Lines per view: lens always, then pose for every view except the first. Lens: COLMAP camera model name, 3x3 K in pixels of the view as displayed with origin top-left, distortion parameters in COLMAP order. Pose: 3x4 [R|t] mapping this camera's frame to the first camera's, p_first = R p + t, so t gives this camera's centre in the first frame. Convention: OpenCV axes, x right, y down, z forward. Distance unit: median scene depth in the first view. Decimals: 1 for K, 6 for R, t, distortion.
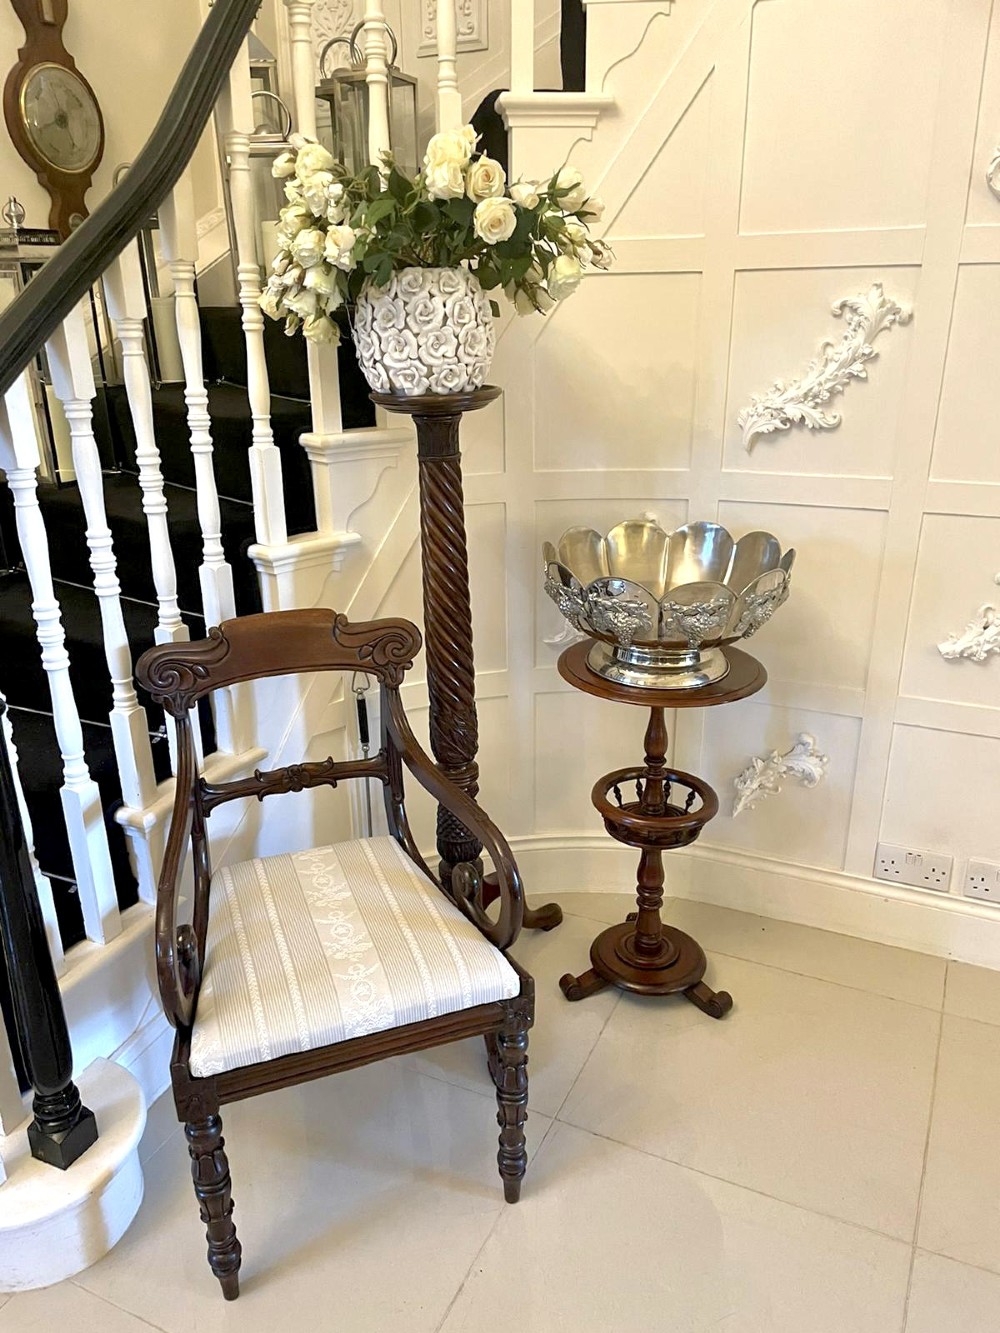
lens RADIAL K [[1012.7, 0, 488.7], [0, 1012.7, 670.8], [0, 0, 1]] dist [0.069575, -0.093779]
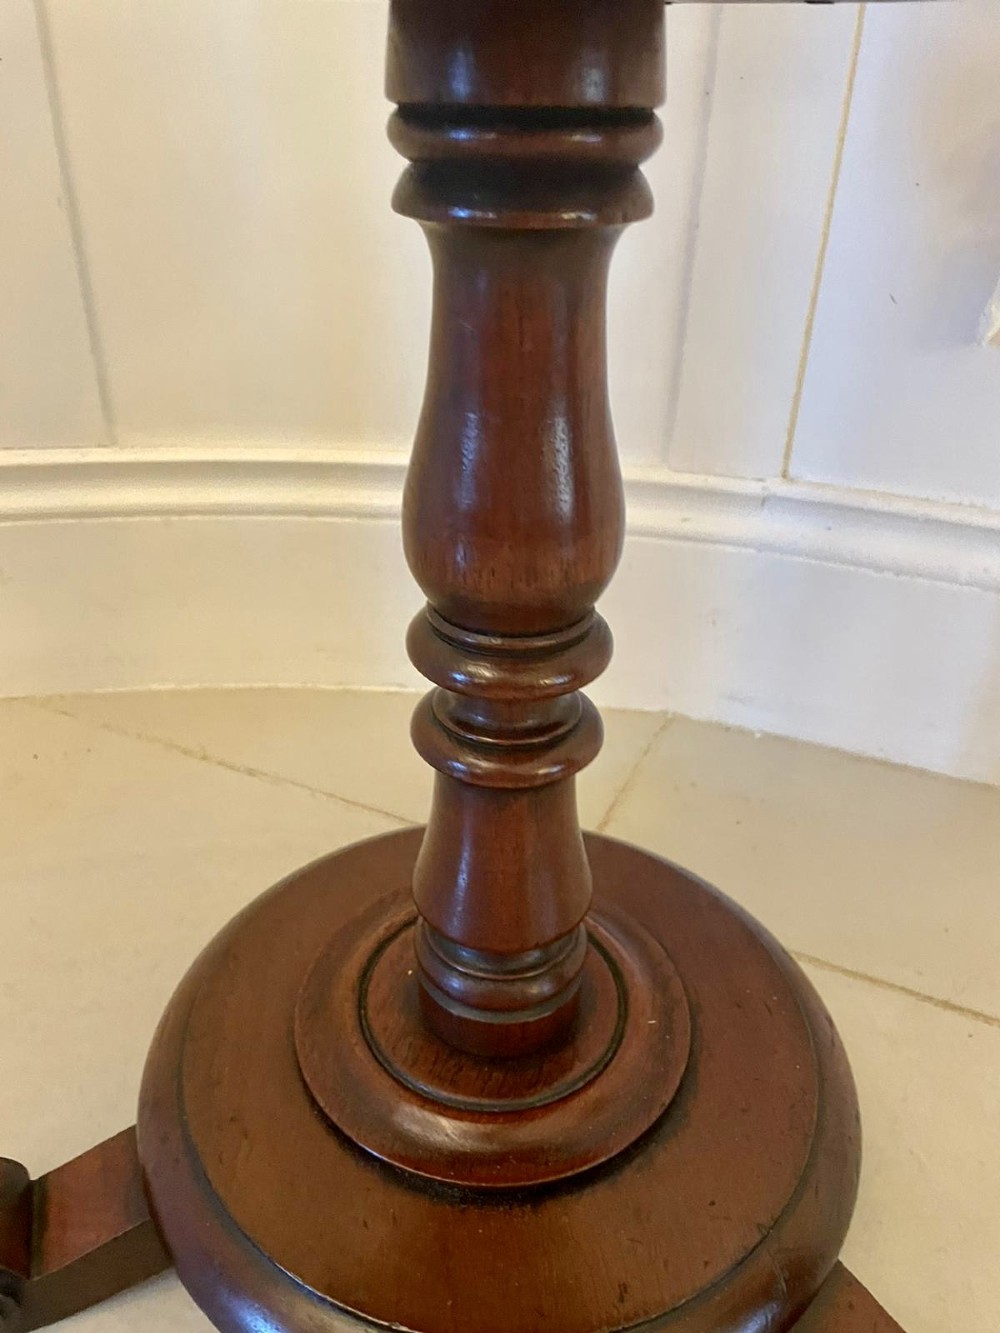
lens RADIAL K [[1012.7, 0, 493.9], [0, 1012.7, 682.2], [0, 0, 1]] dist [0.069575, -0.093779]
pose [[0.999391, 0.027429, 0.021584, 0.163211], [-0.030751, 0.984482, 0.172773, 0.210162], [-0.016511, -0.173332, 0.984725, 0.922334]]
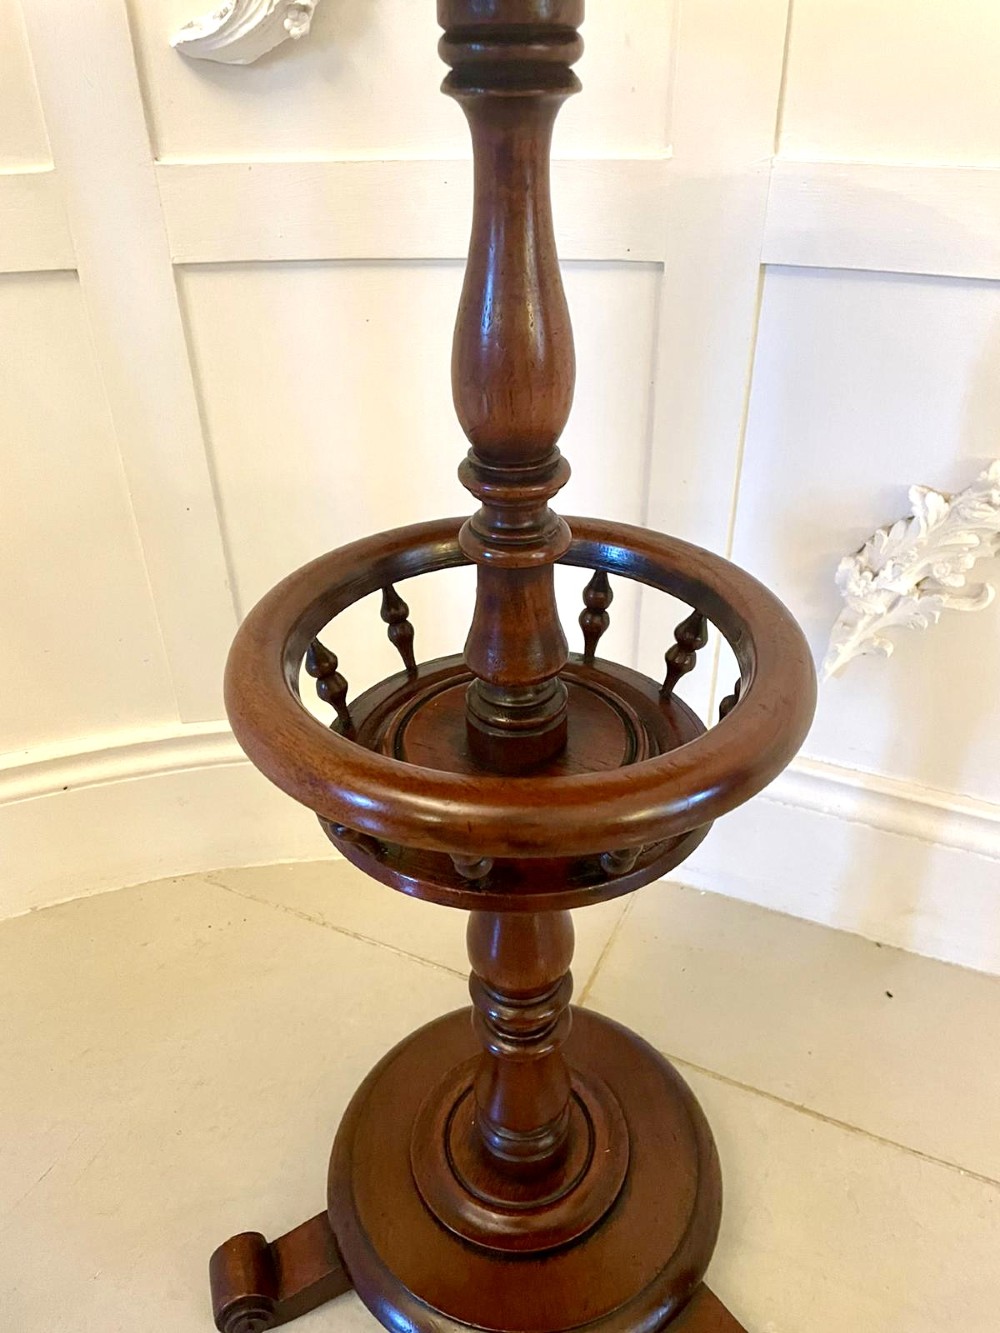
lens RADIAL K [[1012.7, 0, 516.6], [0, 1012.7, 658.1], [0, 0, 1]] dist [0.069575, -0.093779]
pose [[0.999955, -0.000918, 0.009490, 0.164492], [-0.001003, 0.979687, 0.200529, 0.085220], [-0.009481, -0.200529, 0.979642, 0.805232]]
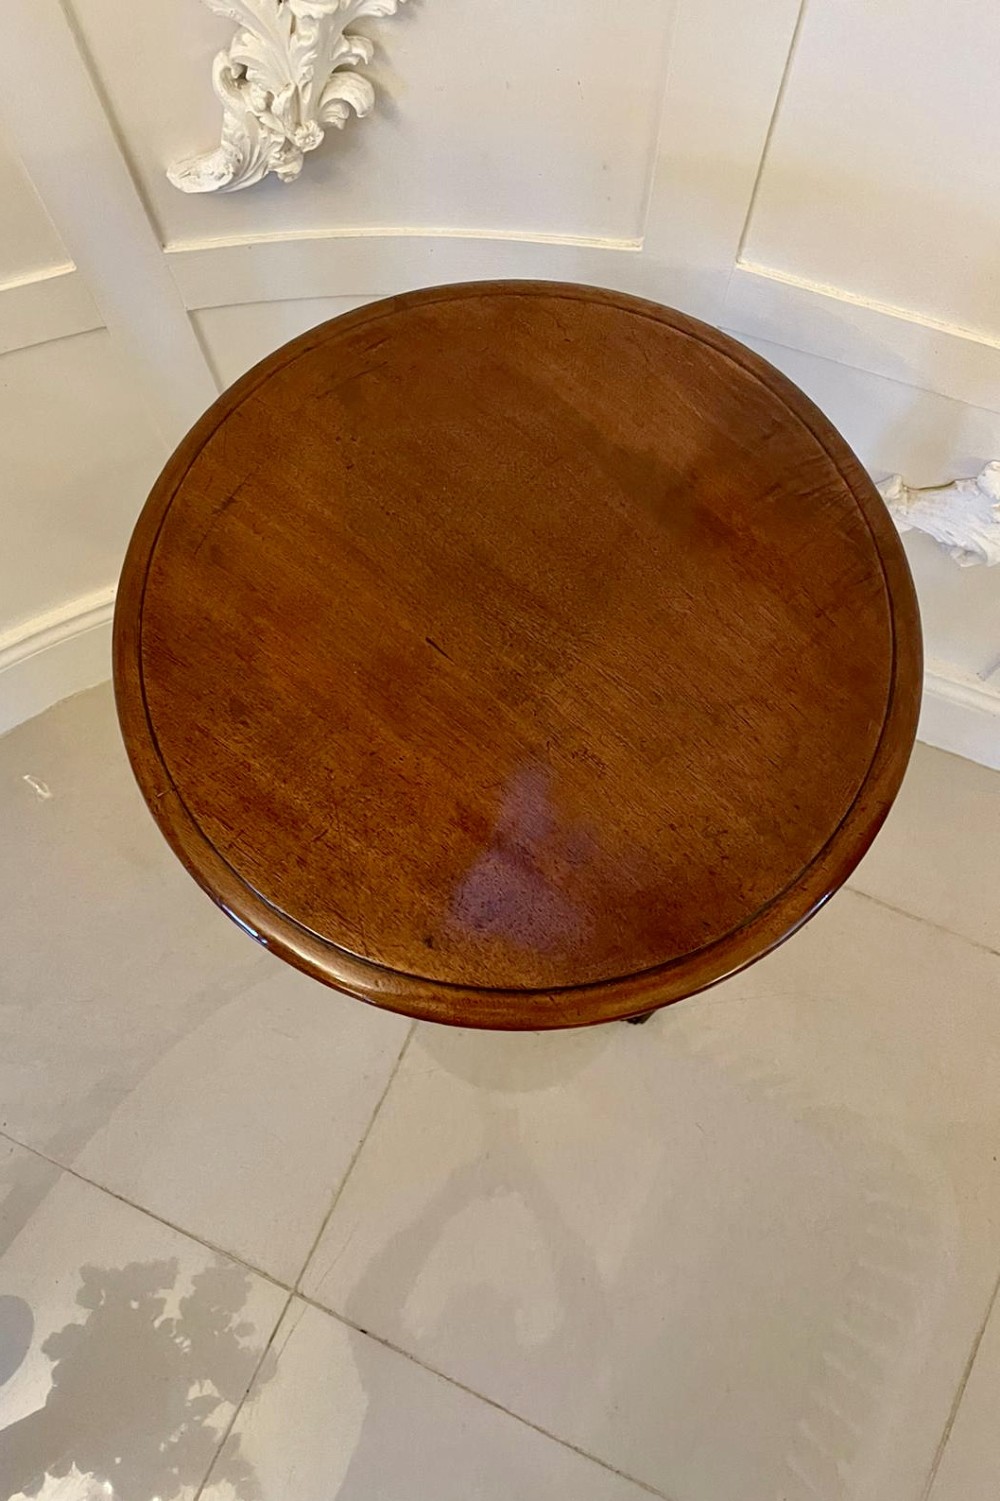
lens RADIAL K [[1173.1, 0, 433.6], [0, 1173.1, 753.9], [0, 0, 1]] dist [0.003923, -0.002232]
pose [[0.998718, -0.027050, -0.042785, 0.158314], [0.050411, 0.607951, 0.792373, -0.213504], [0.004577, -0.793514, 0.608535, 0.774579]]
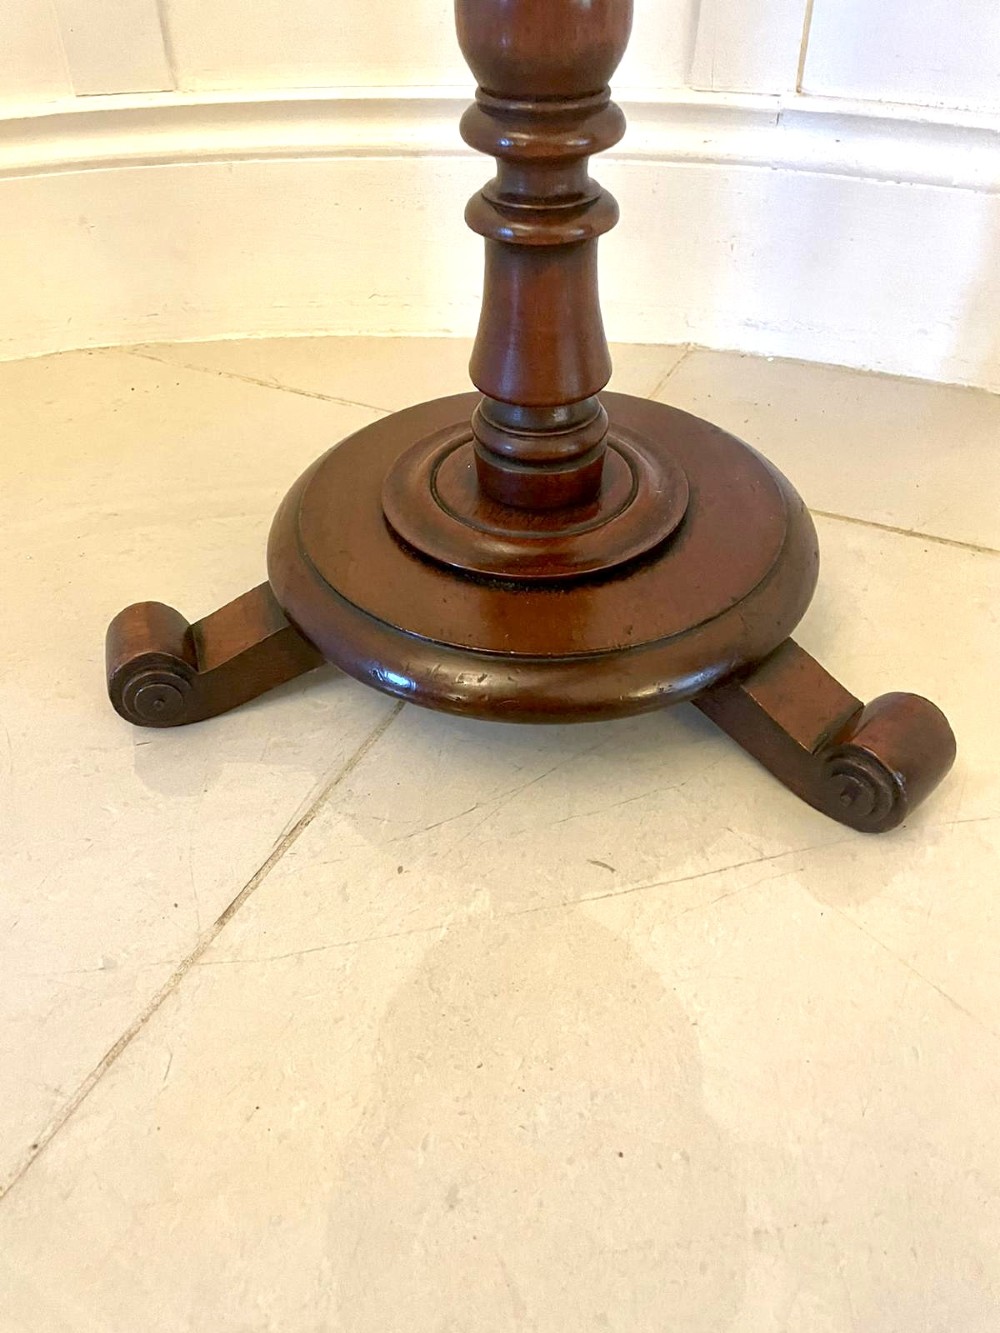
lens RADIAL K [[1012.7, 0, 499.1], [0, 1012.7, 669.8], [0, 0, 1]] dist [0.069575, -0.093779]
pose [[0.999949, 0.005933, -0.008146, 0.162594], [-0.002677, 0.935667, 0.352874, 0.254097], [0.009715, -0.352834, 0.935635, 0.861619]]
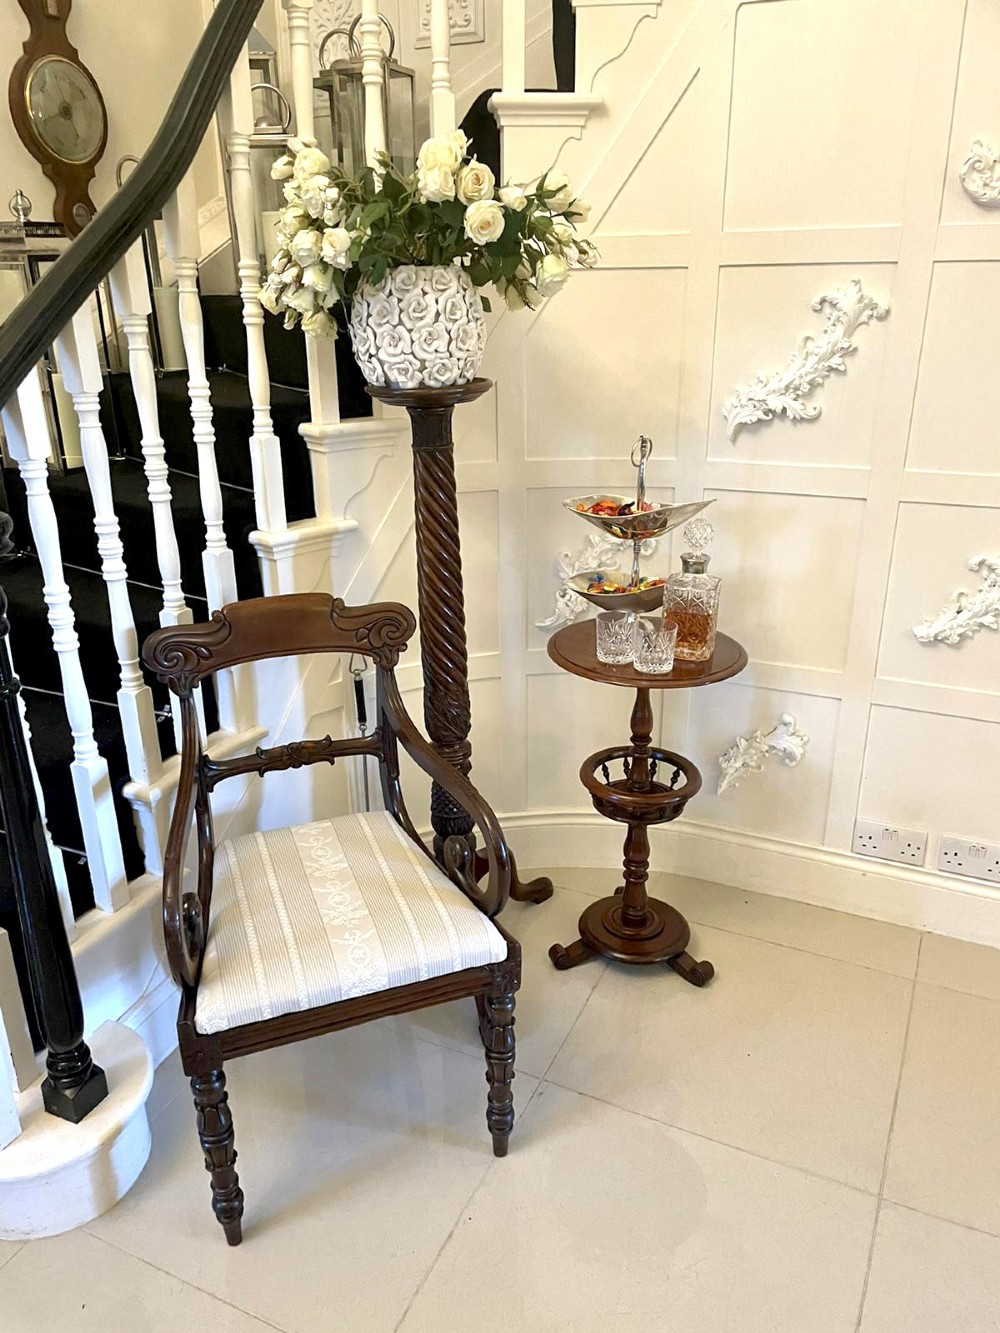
lens RADIAL K [[1012.7, 0, 490.2], [0, 1012.7, 668.3], [0, 0, 1]] dist [0.069575, -0.093779]
pose [[0.999998, 0.001718, -0.000266, 0.009730], [-0.001714, 0.999892, 0.014595, 0.000451], [0.000291, -0.014594, 0.999893, -0.039434]]
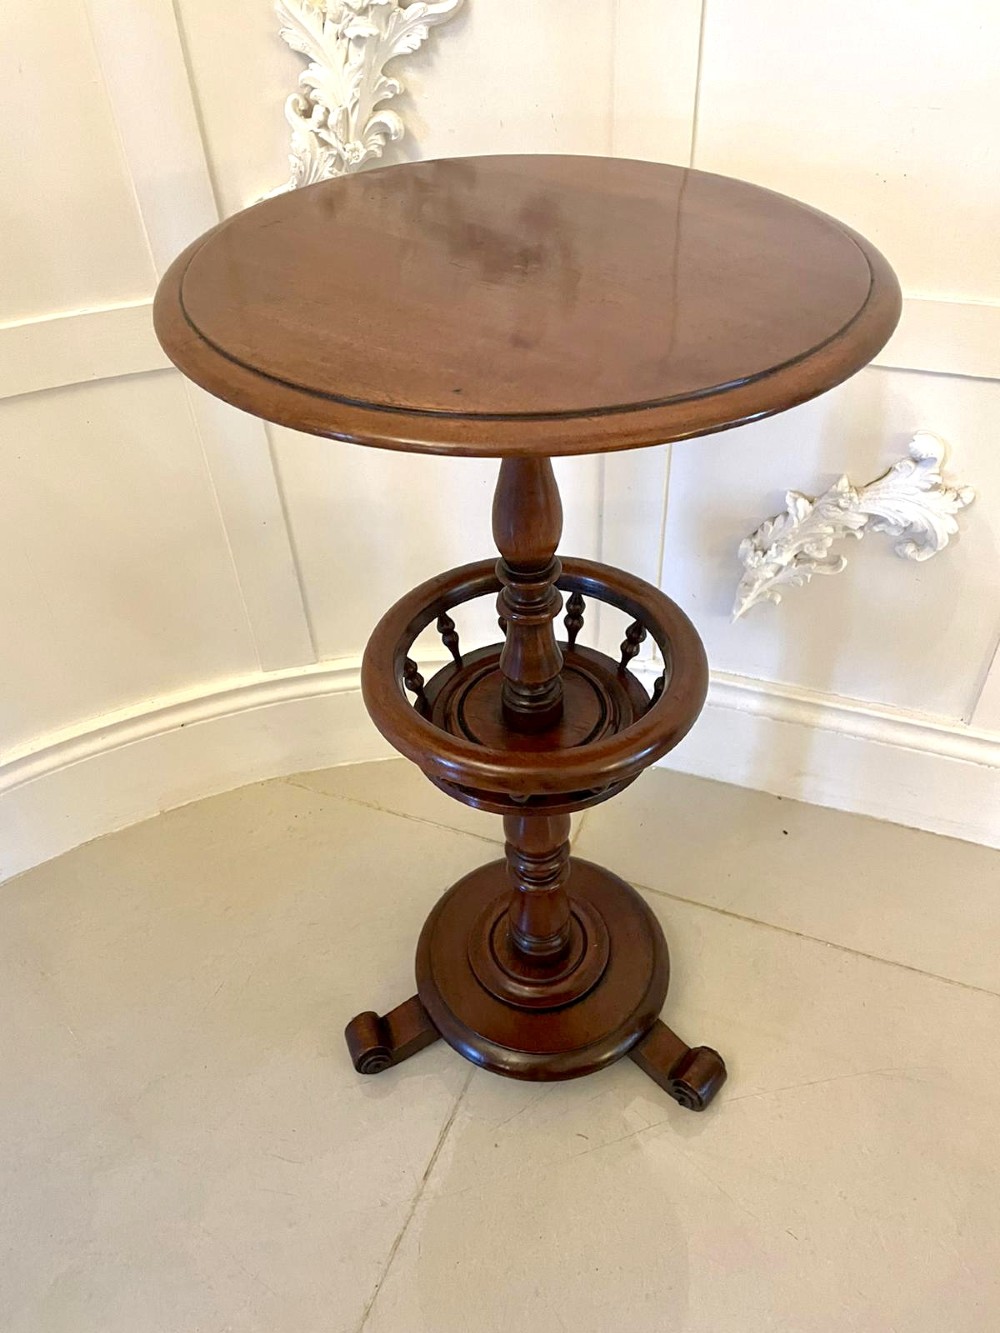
lens RADIAL K [[1012.7, 0, 506.5], [0, 1012.7, 660.2], [0, 0, 1]] dist [0.069575, -0.093779]
pose [[0.997315, -0.063543, 0.036391, 0.143945], [0.047013, 0.936655, 0.347084, -0.001472], [-0.056140, -0.344442, 0.937128, 0.677120]]
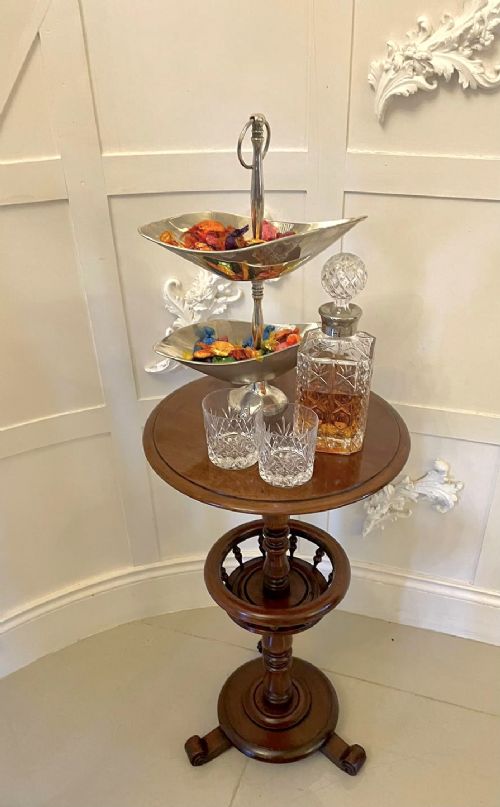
lens RADIAL K [[672.9, 0, 271.7], [0, 672.9, 450.2], [0, 0, 1]] dist [0.061848, -0.081461]
pose [[0.990479, -0.072823, 0.116829, 0.101952], [0.042959, 0.969755, 0.240271, -0.109868], [-0.130793, -0.232964, 0.963650, 0.488949]]
